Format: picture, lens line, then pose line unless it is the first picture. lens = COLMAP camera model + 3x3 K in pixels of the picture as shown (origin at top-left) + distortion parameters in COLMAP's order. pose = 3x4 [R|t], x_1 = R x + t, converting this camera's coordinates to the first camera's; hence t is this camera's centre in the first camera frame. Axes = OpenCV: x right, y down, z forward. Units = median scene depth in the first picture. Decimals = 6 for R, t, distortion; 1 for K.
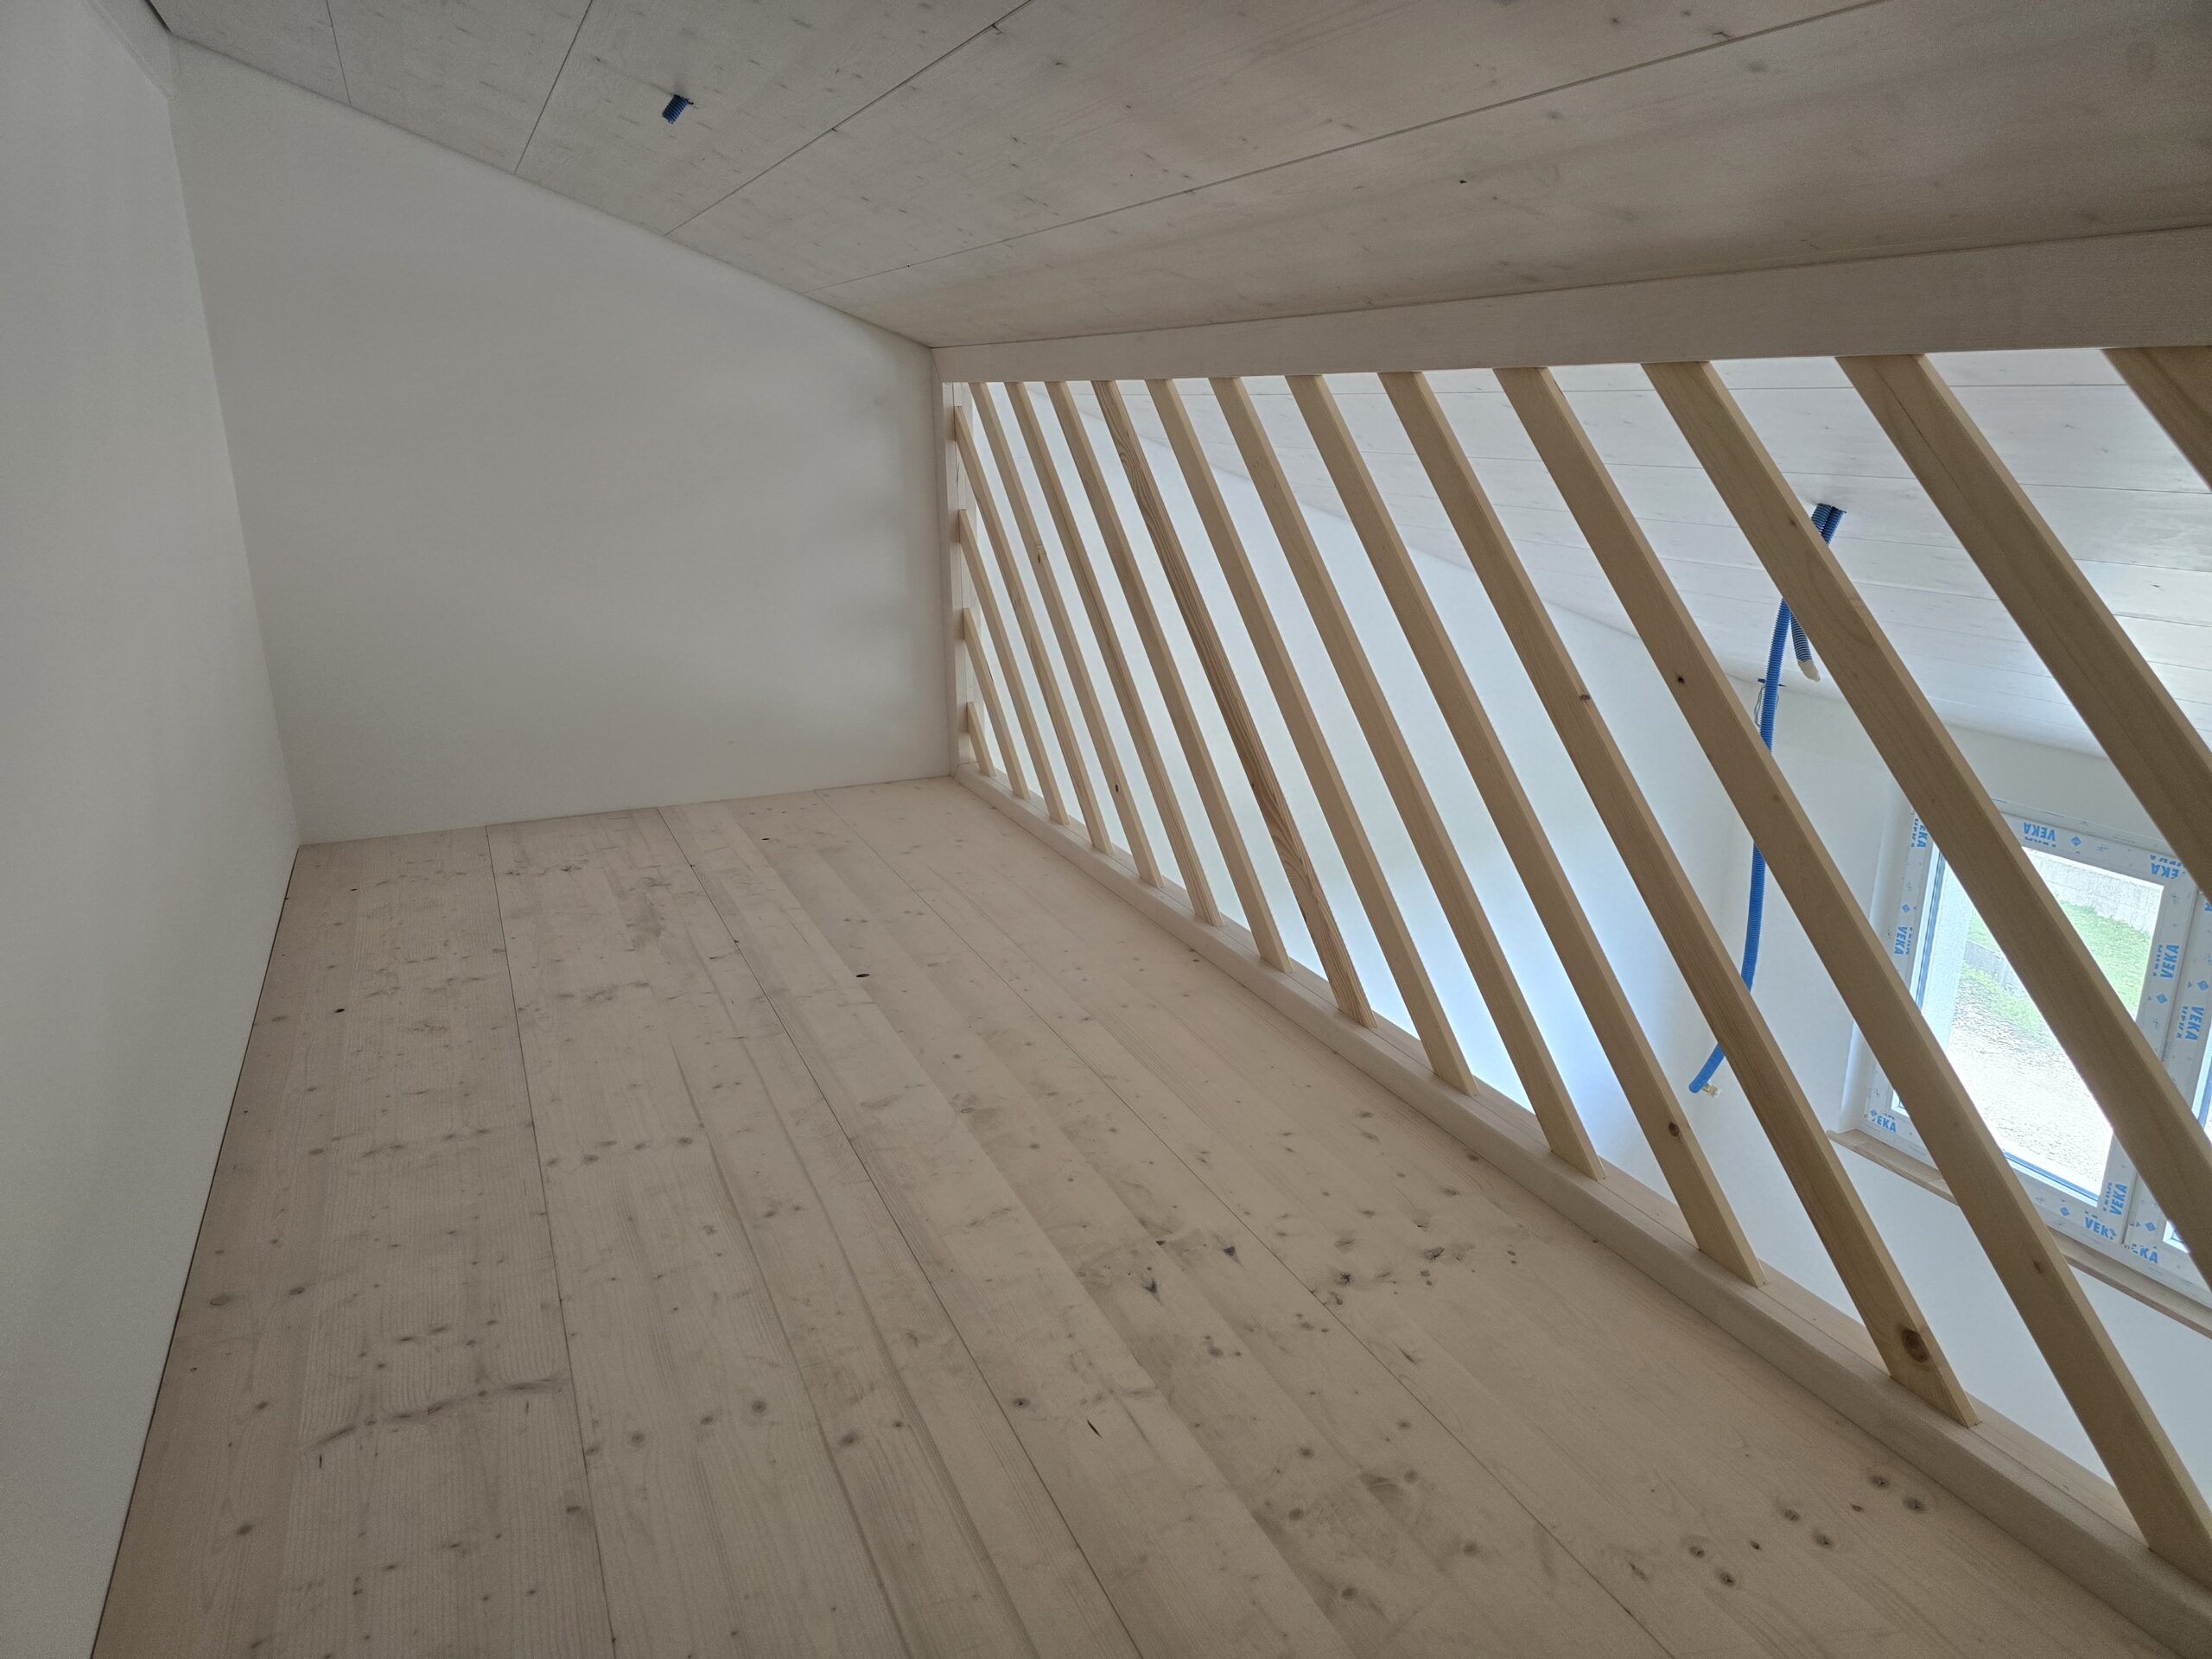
lens RADIAL K [[1478.0, 0, 1100.4], [0, 1478.0, 837.7], [0, 0, 1]] dist [0.057887, -0.053715]
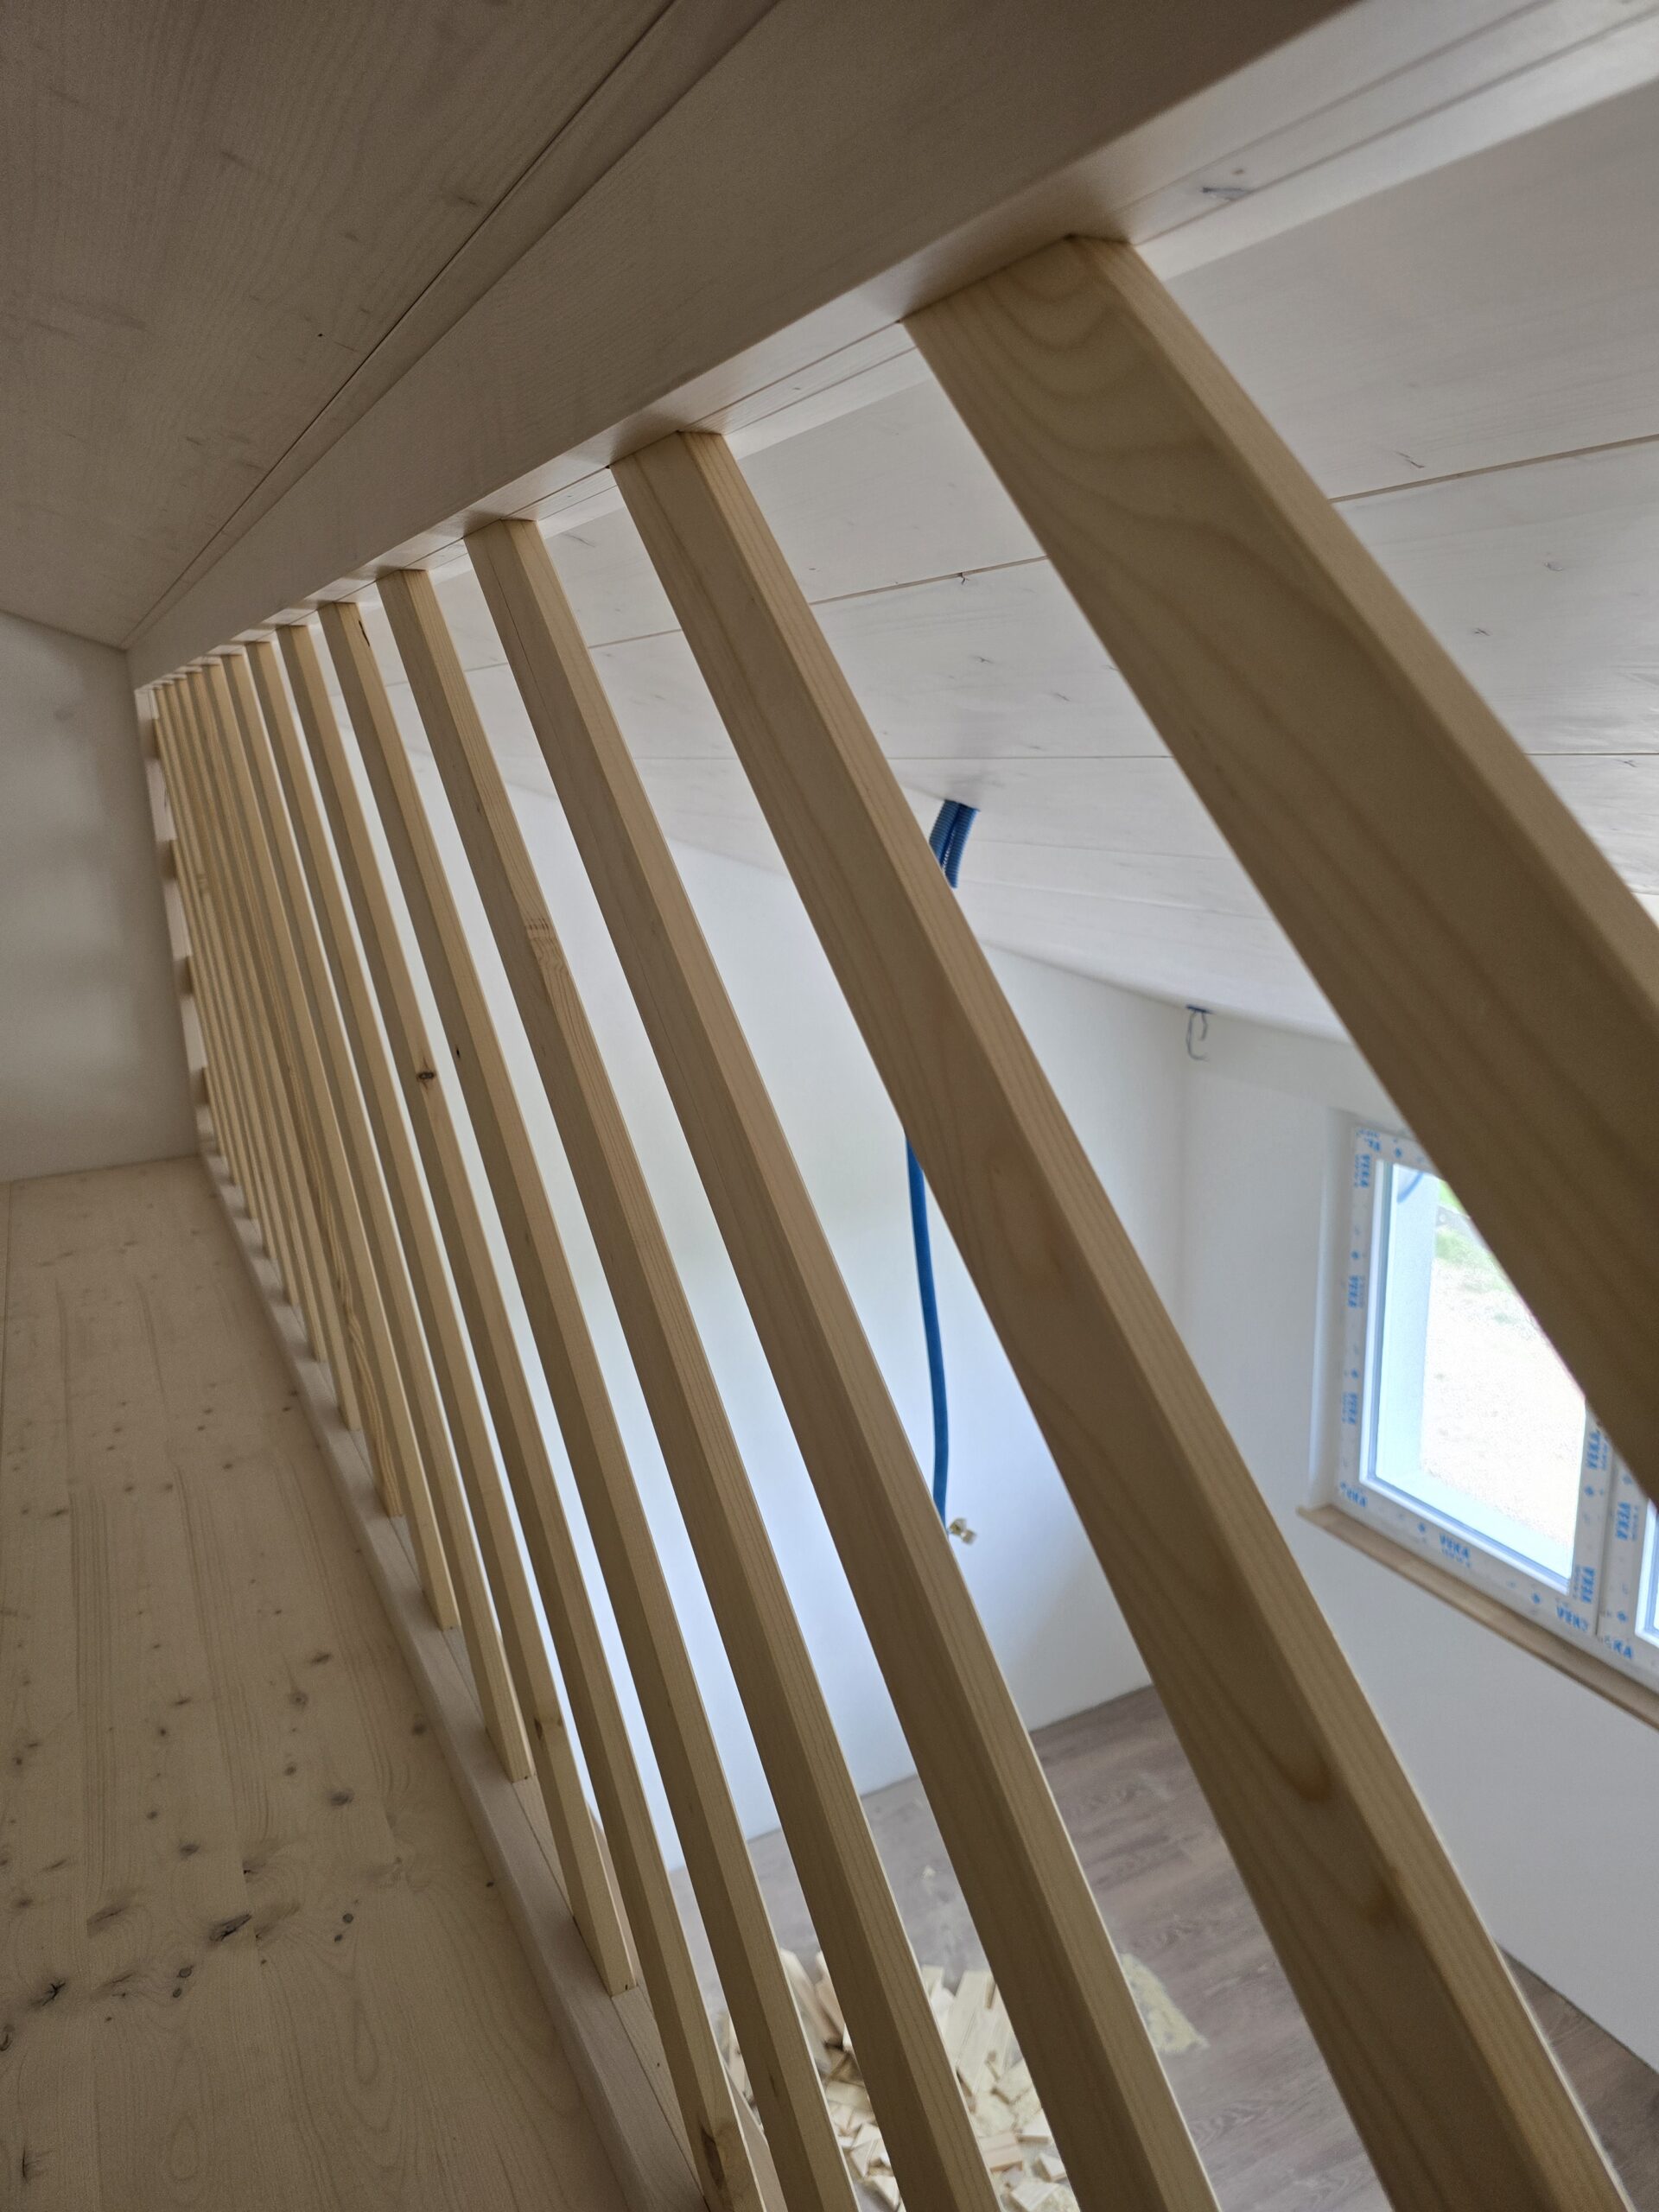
lens RADIAL K [[1478.0, 0, 845.9], [0, 1478.0, 1094.5], [0, 0, 1]] dist [0.057887, -0.053715]
pose [[0.997703, -0.037980, 0.056084, 0.208187], [0.040809, 0.997906, -0.050184, -0.018570], [-0.054061, 0.052357, 0.997164, 0.136131]]
